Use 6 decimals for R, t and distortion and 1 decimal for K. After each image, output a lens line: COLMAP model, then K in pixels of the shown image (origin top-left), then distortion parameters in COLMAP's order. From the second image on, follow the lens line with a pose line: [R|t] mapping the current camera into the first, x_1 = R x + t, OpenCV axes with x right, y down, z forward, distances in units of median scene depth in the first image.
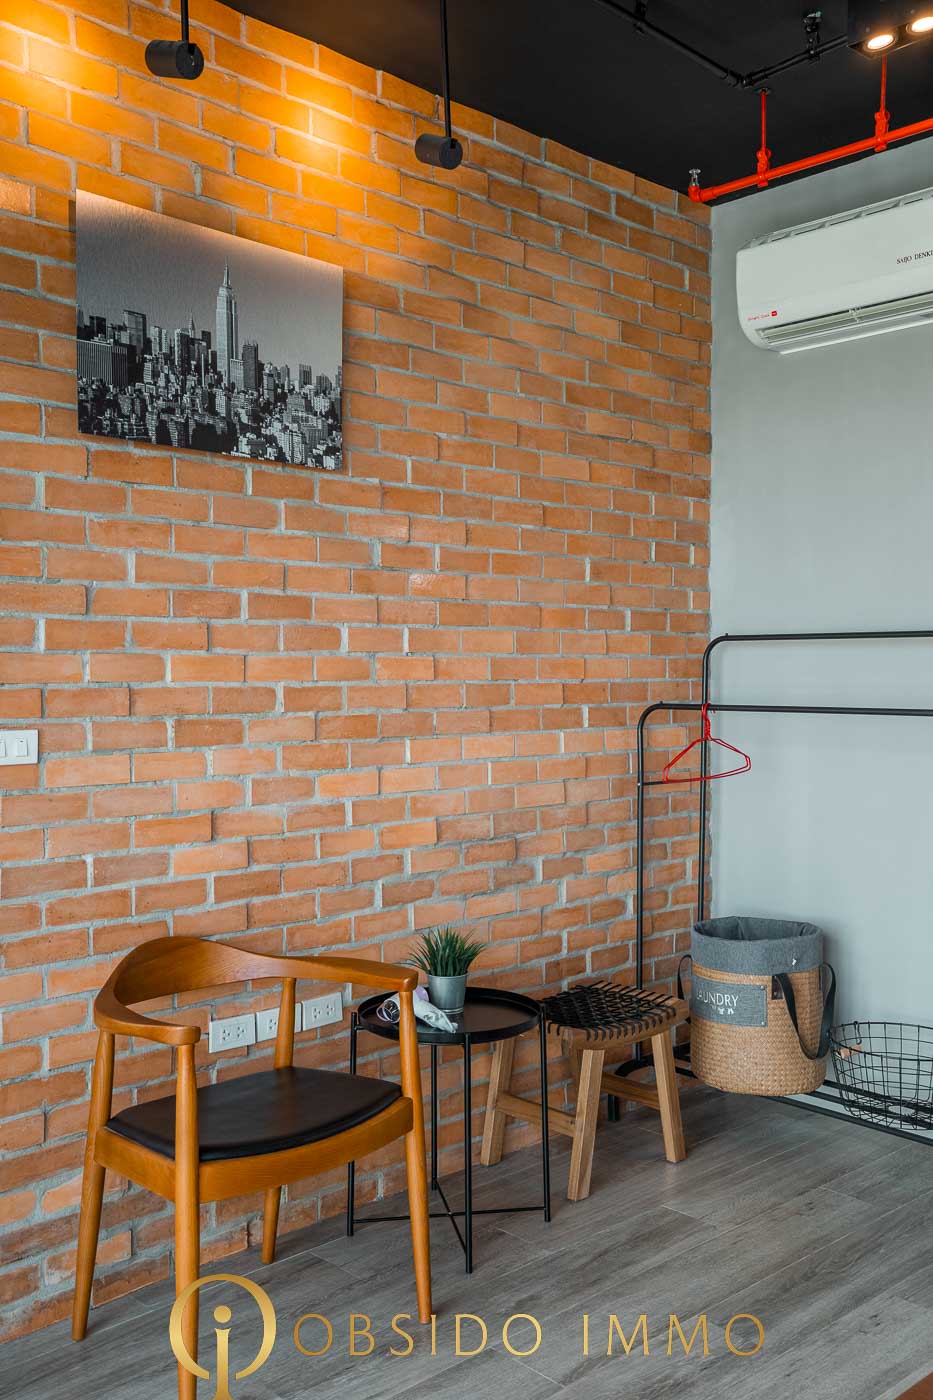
lens RADIAL K [[1351.4, 0, 466.5], [0, 1351.4, 700.0], [0, 0, 1]] dist [0.106105, 0.014459]
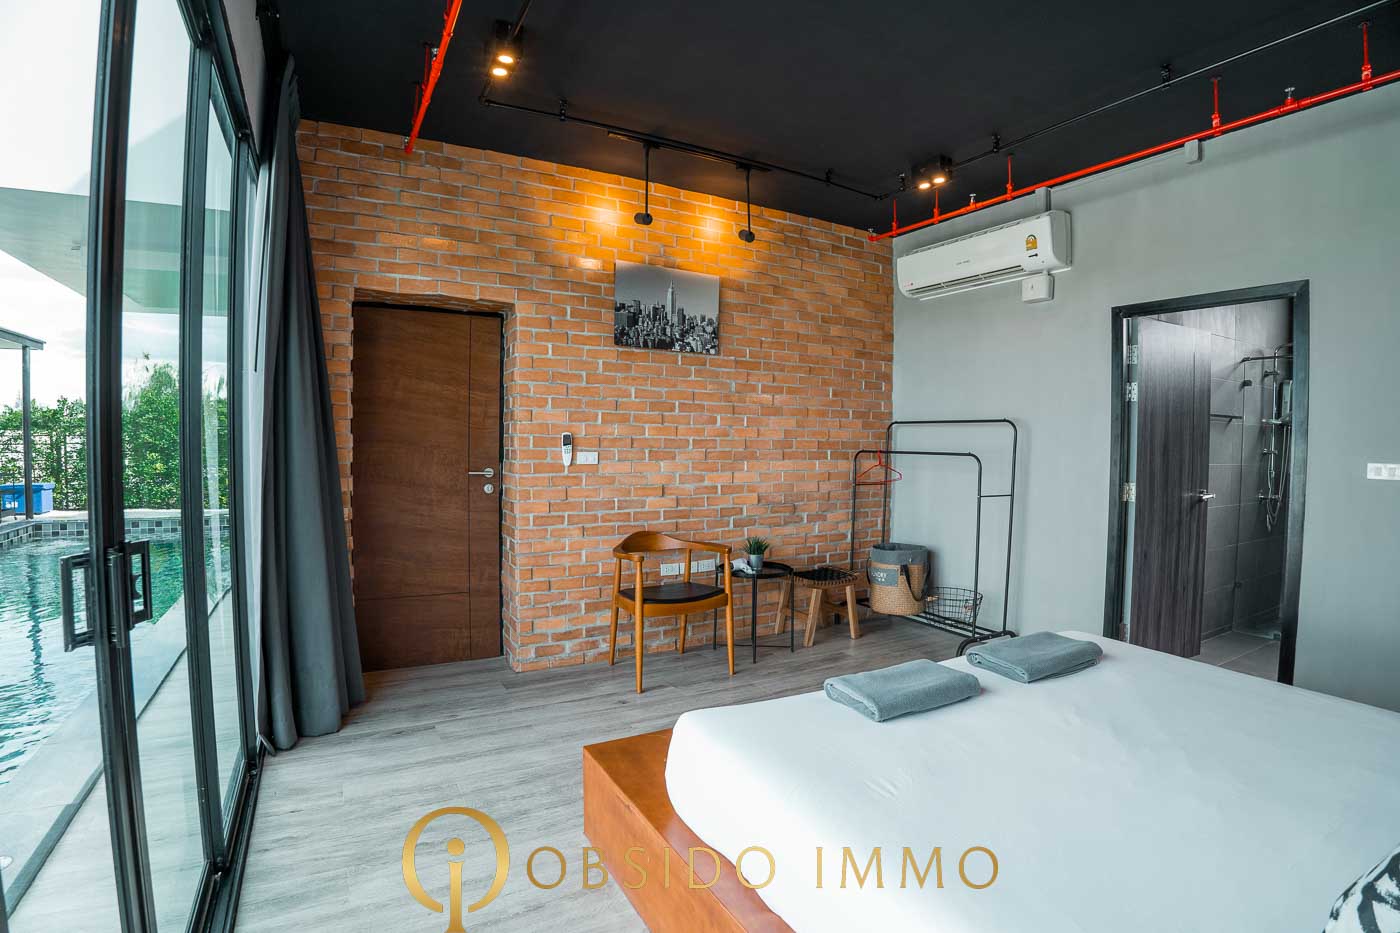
lens RADIAL K [[683.5, 0, 700.0], [0, 683.5, 466.5], [0, 0, 1]] dist [-0.060523, 0.000604]
pose [[0.970556, 0.023902, -0.239685, 0.180394], [-0.020248, 0.999638, 0.017695, 0.018395], [0.240022, -0.012321, 0.970689, -0.243977]]
